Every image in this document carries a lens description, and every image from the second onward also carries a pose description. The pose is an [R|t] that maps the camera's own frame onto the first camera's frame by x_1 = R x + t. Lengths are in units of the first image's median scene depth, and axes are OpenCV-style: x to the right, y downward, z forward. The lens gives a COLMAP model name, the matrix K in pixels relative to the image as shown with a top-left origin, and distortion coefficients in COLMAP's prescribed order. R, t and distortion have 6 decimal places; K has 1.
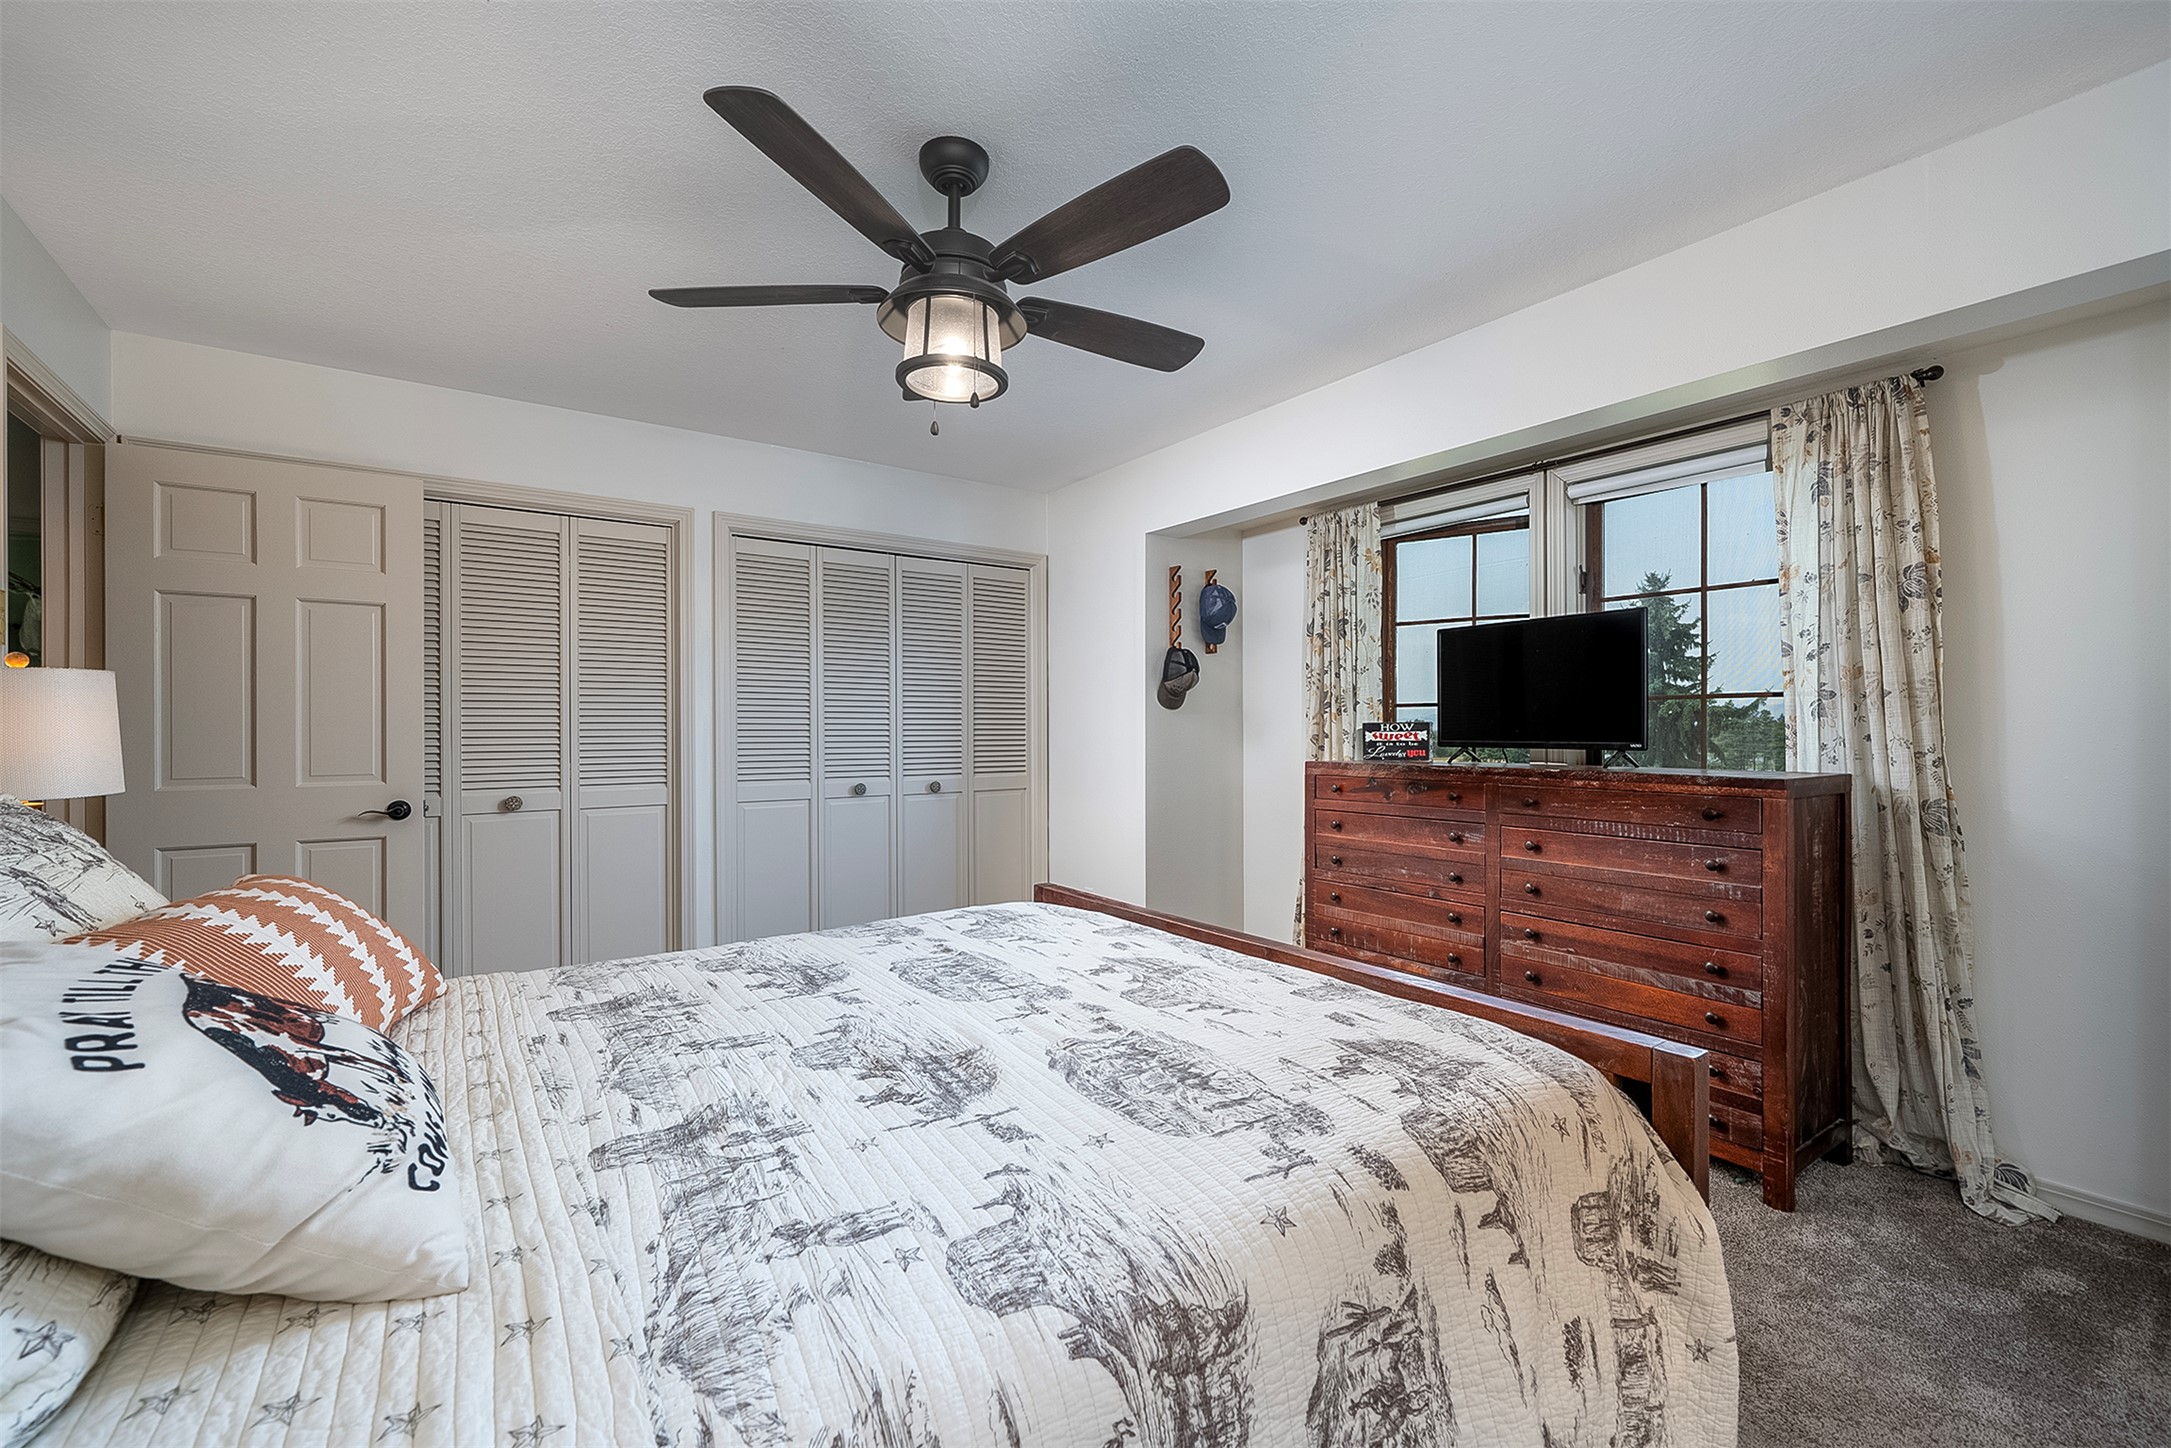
lens RADIAL K [[907.7, 0, 1092.8], [0, 907.7, 725.8], [0, 0, 1]] dist [0.000176, -0.000258]
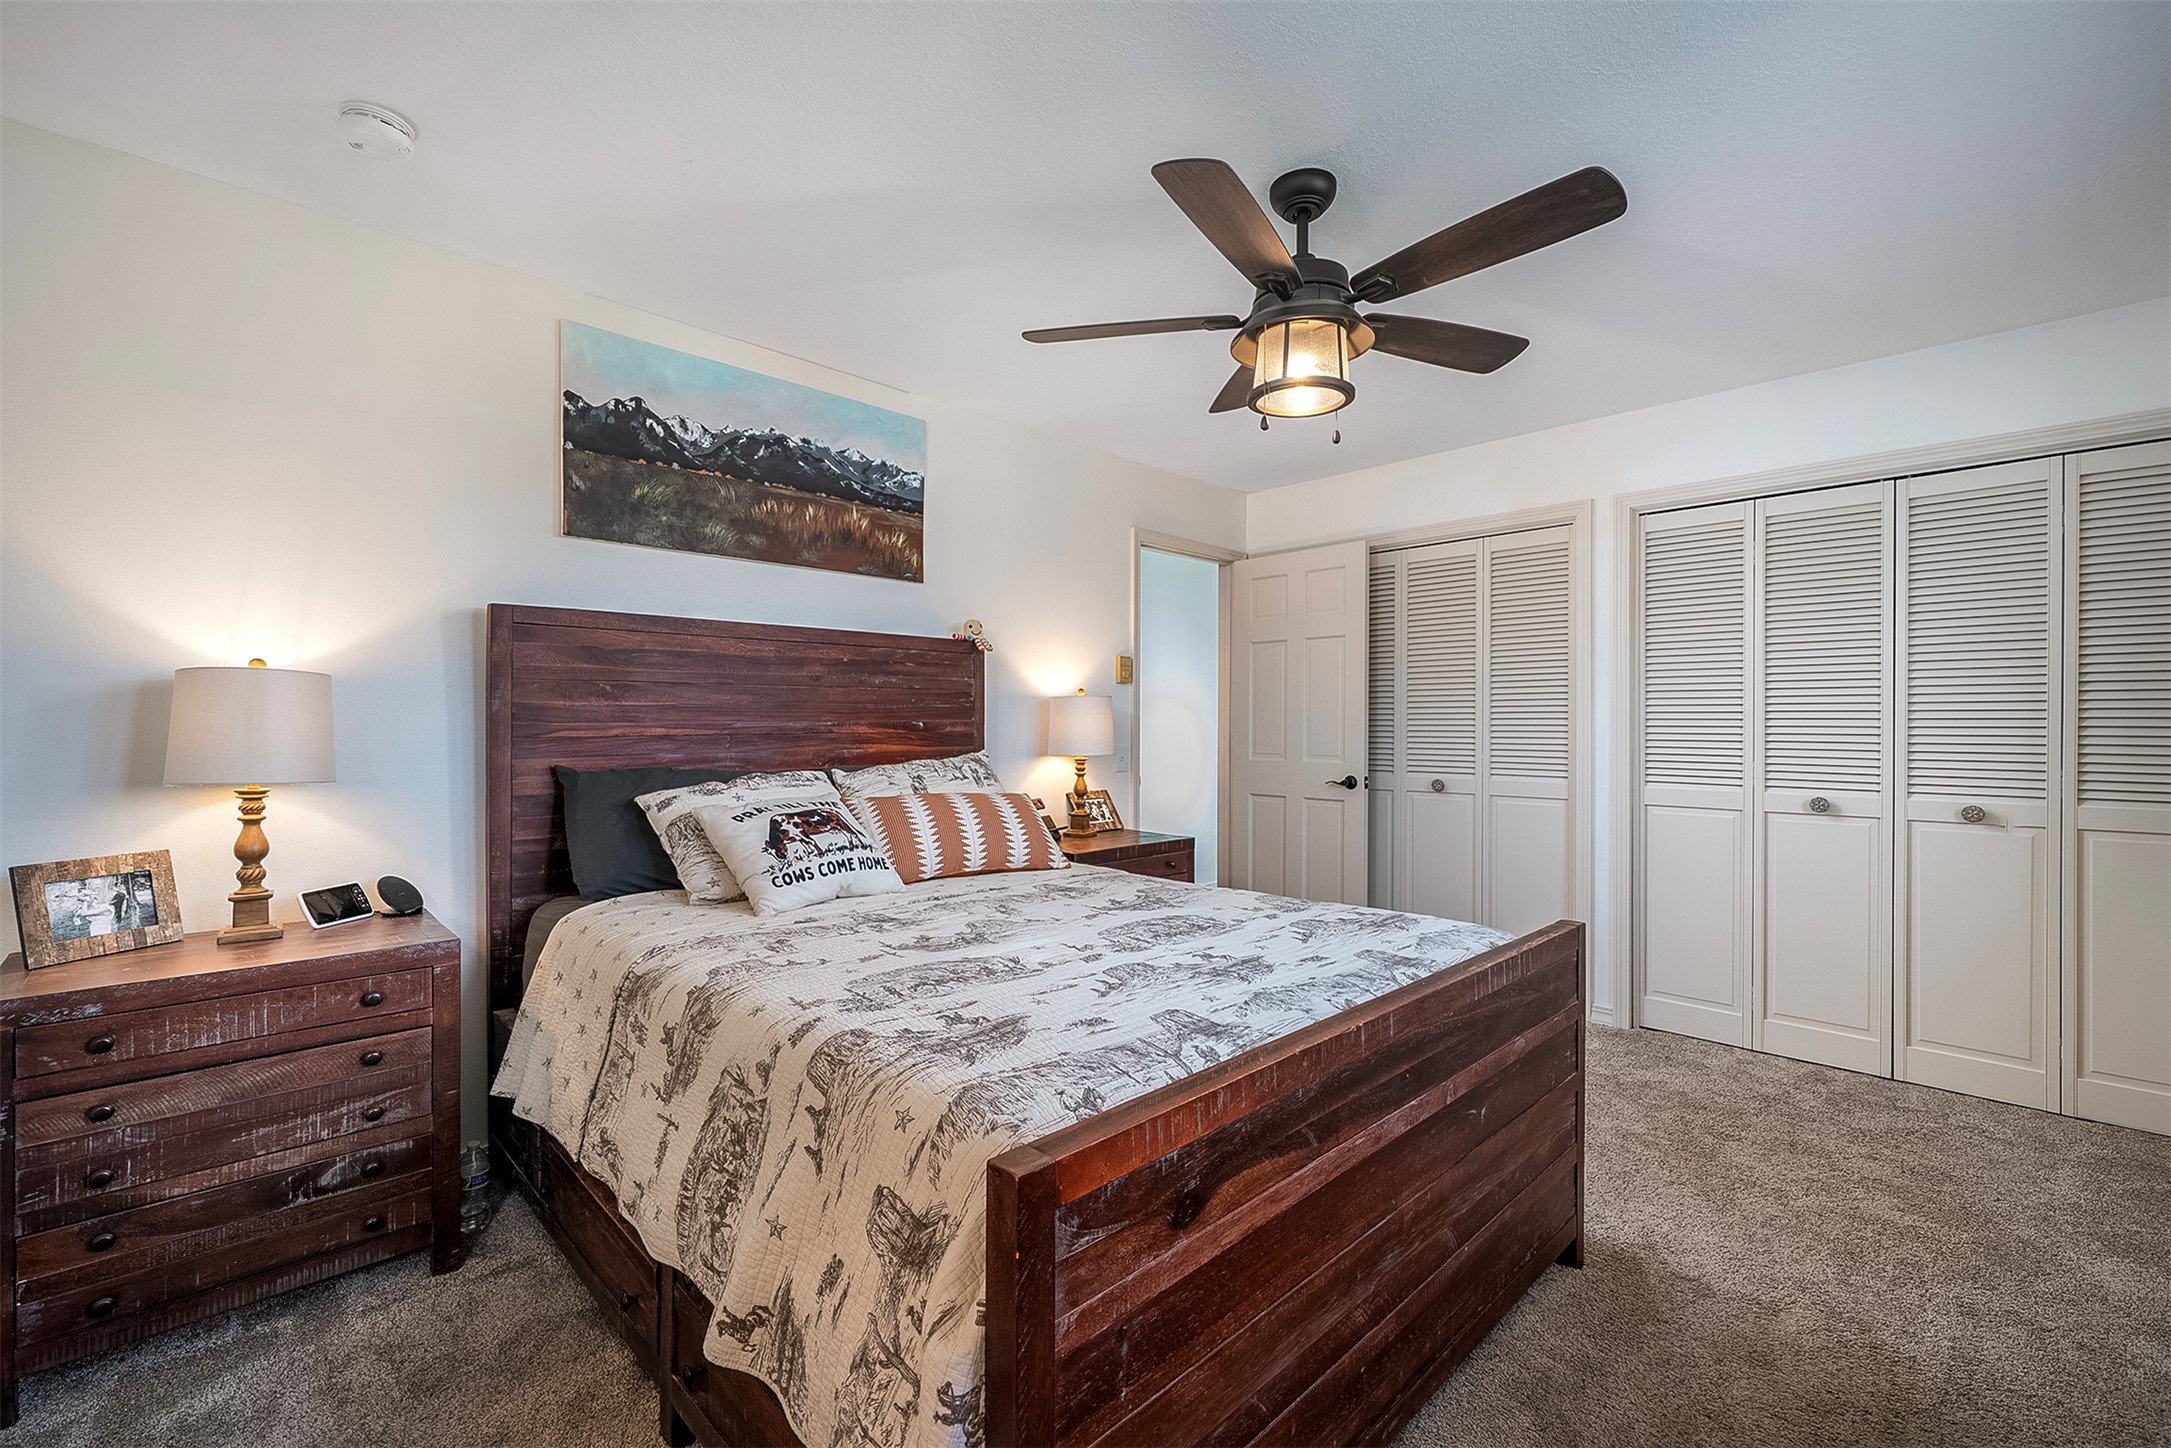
lens RADIAL K [[907.7, 0, 1067.0], [0, 907.7, 724.6], [0, 0, 1]] dist [0.000176, -0.000258]
pose [[0.143740, 0.003229, -0.989610, 1.244774], [0.002896, 0.999989, 0.003683, -0.004380], [0.989611, -0.003396, 0.143729, 0.832724]]
